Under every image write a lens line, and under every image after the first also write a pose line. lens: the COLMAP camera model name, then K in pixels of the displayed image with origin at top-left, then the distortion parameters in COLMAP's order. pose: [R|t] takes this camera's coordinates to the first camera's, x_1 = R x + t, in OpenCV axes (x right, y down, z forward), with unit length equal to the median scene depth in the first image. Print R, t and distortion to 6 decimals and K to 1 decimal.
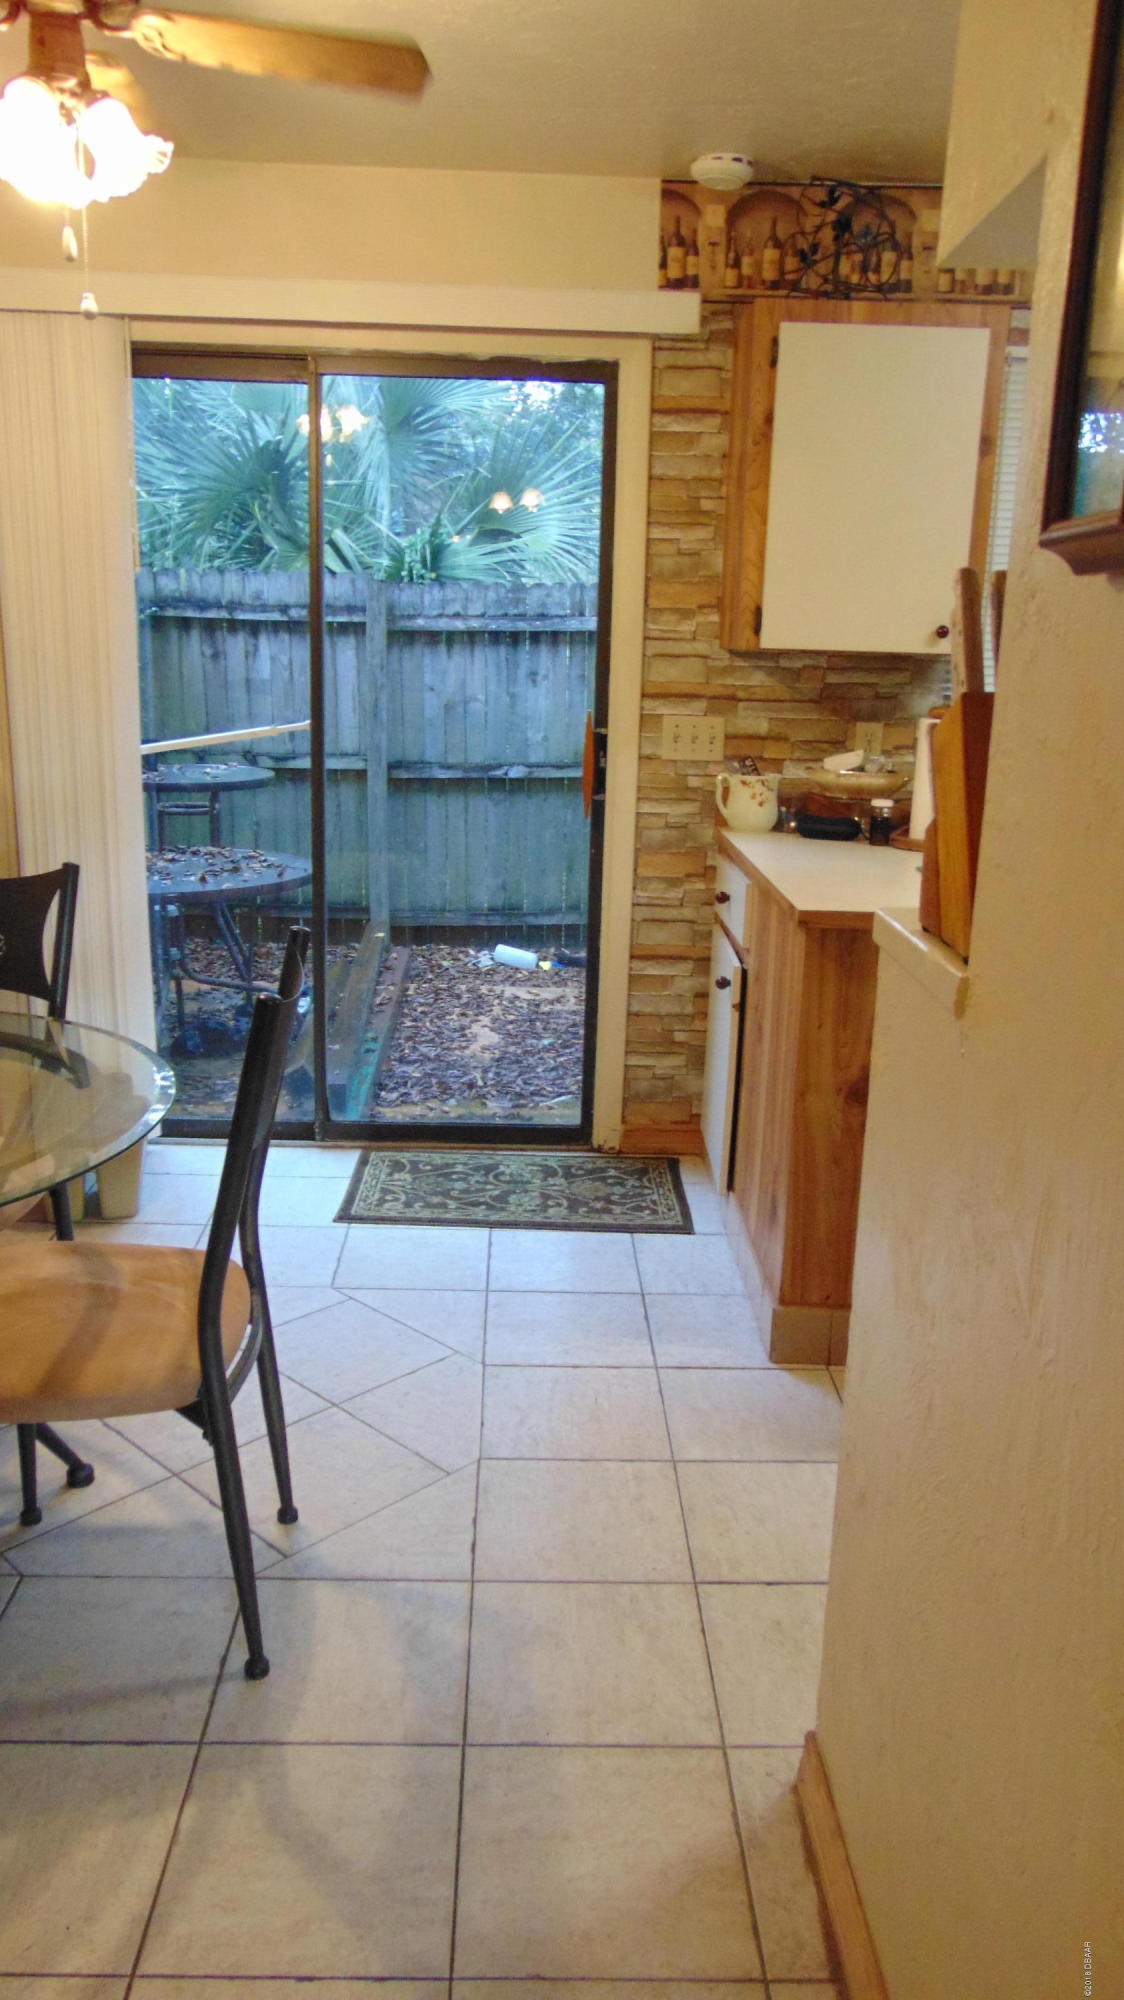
lens RADIAL K [[1469.4, 0, 555.0], [0, 1469.4, 997.9], [0, 0, 1]] dist [-0.000971, 0.005954]
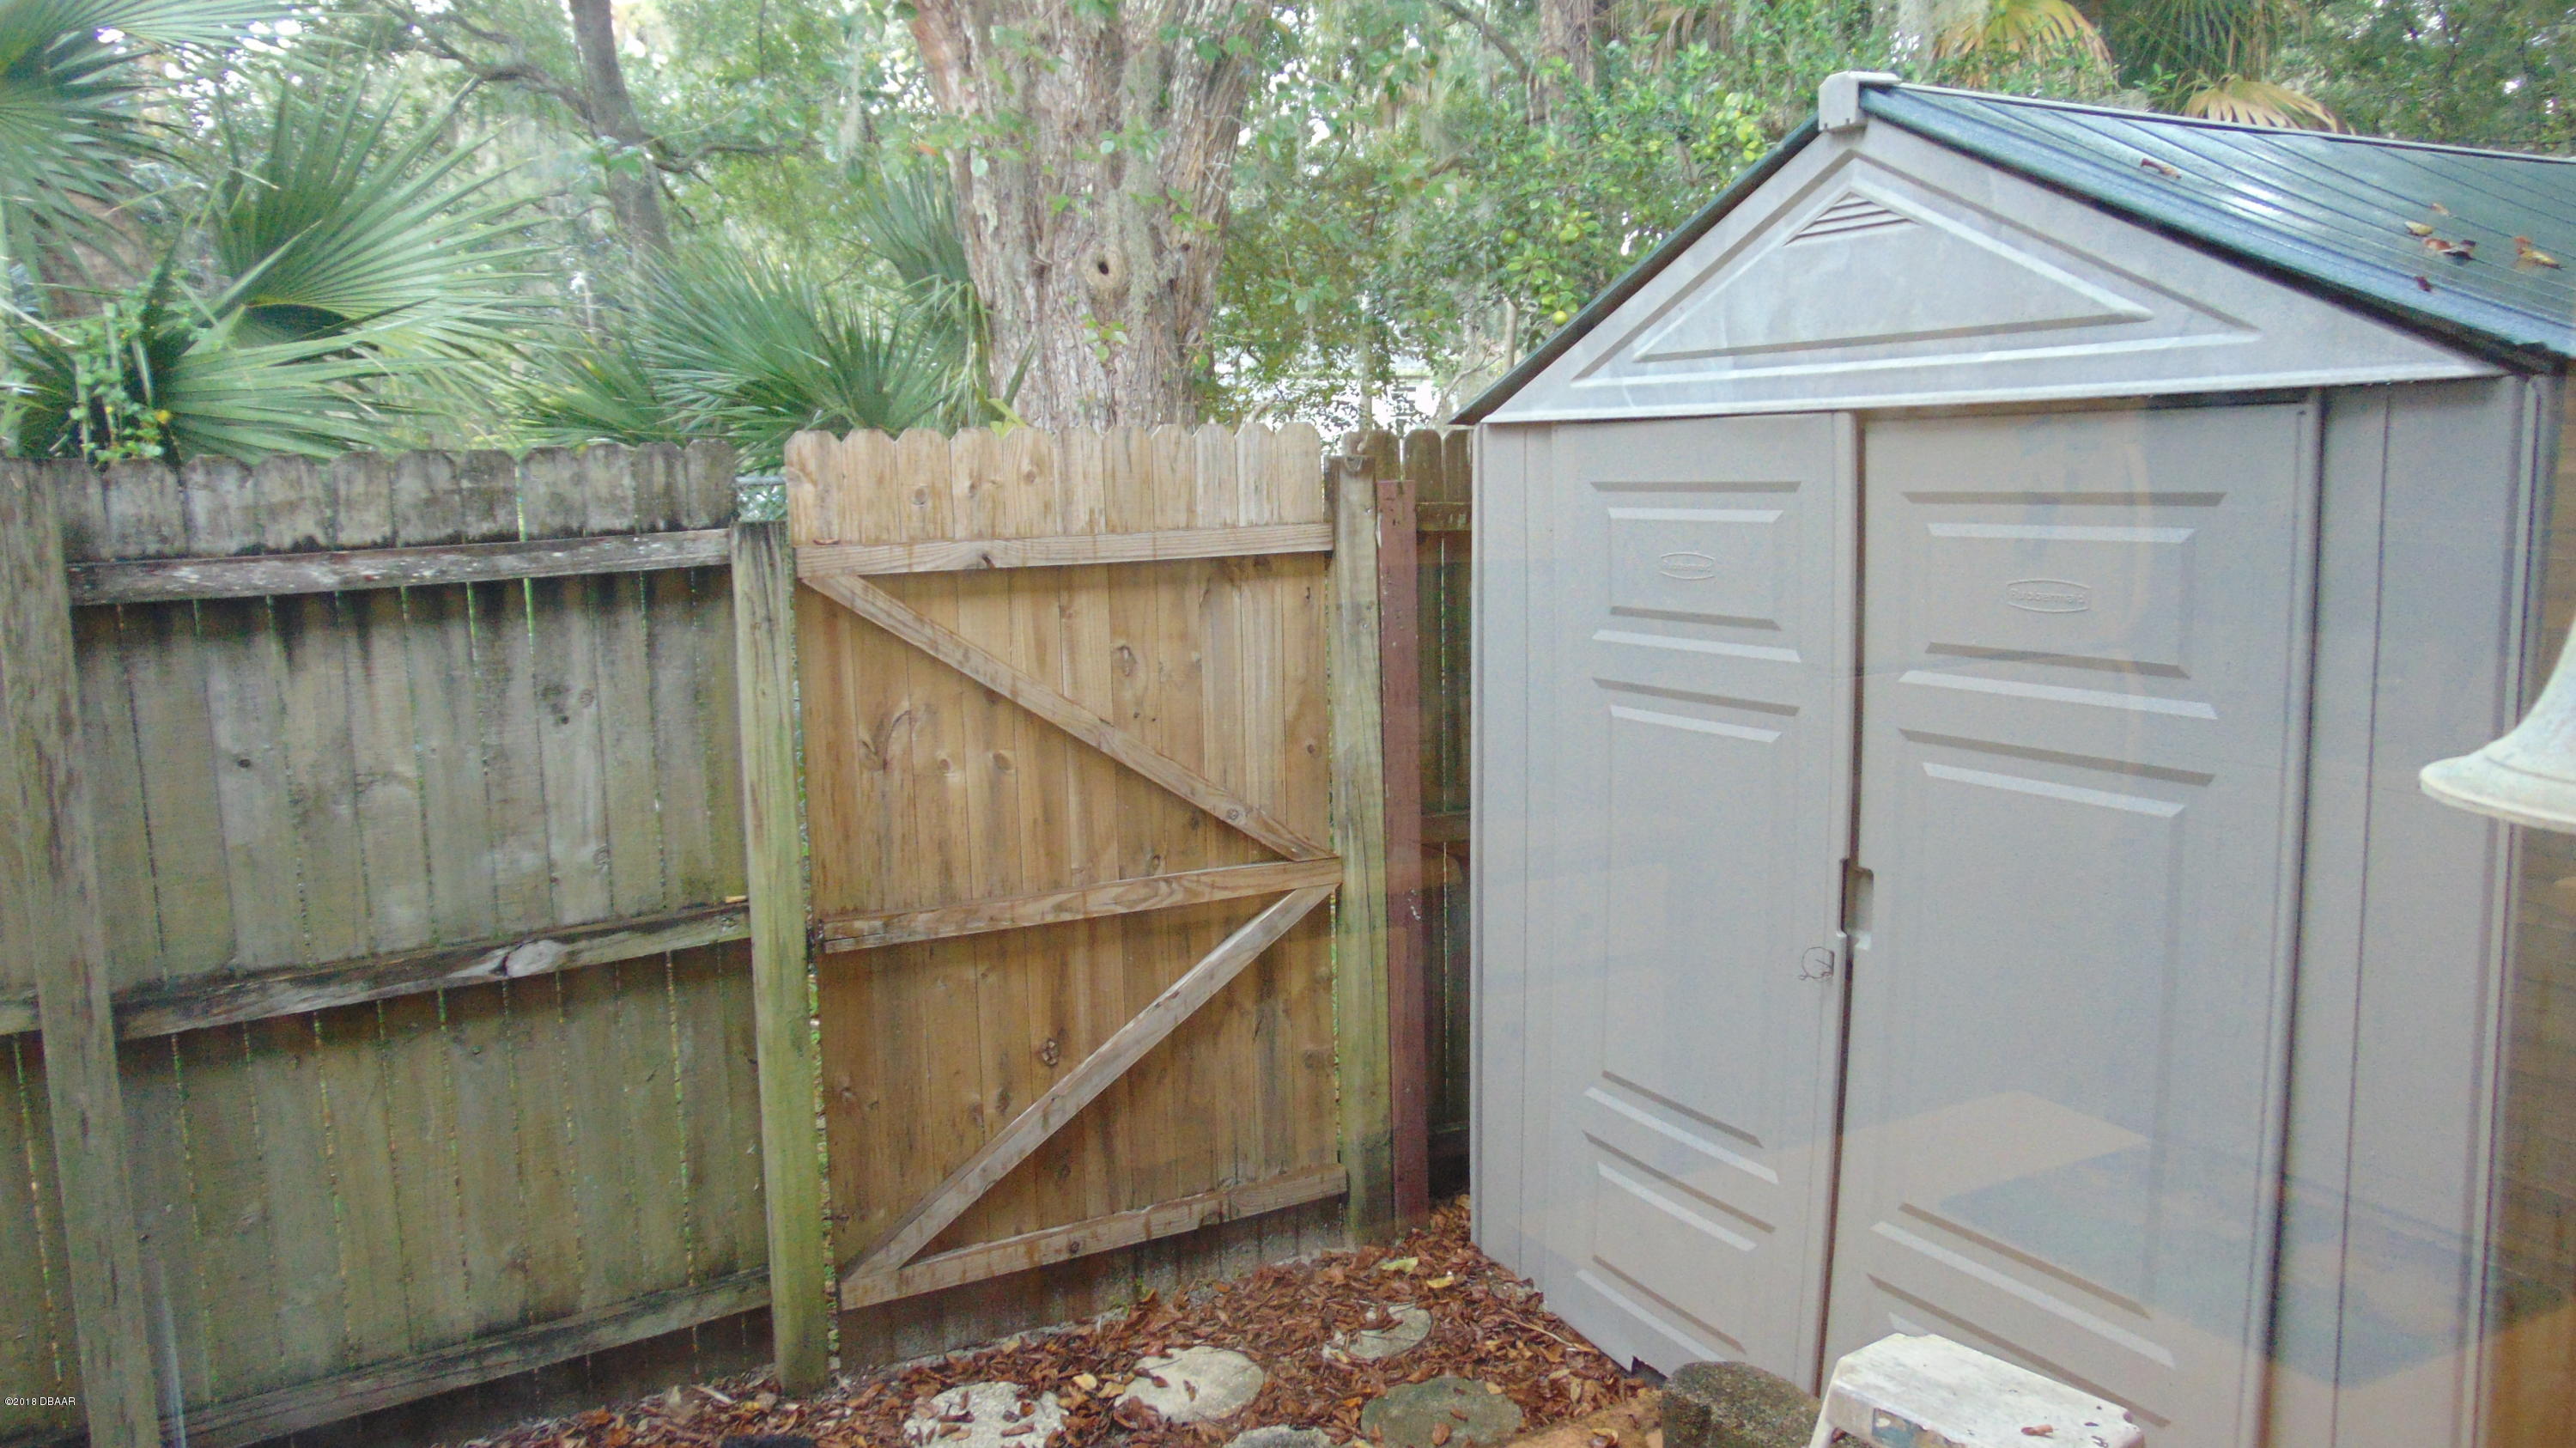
lens RADIAL K [[1892.8, 0, 1289.8], [0, 1892.8, 734.5], [0, 0, 1]] dist [-0.000971, 0.005954]
pose [[0.881660, -0.102459, 0.460627, -0.071115], [0.142319, 0.988425, -0.052546, -0.158846], [-0.449911, 0.111883, 0.886037, 0.501786]]
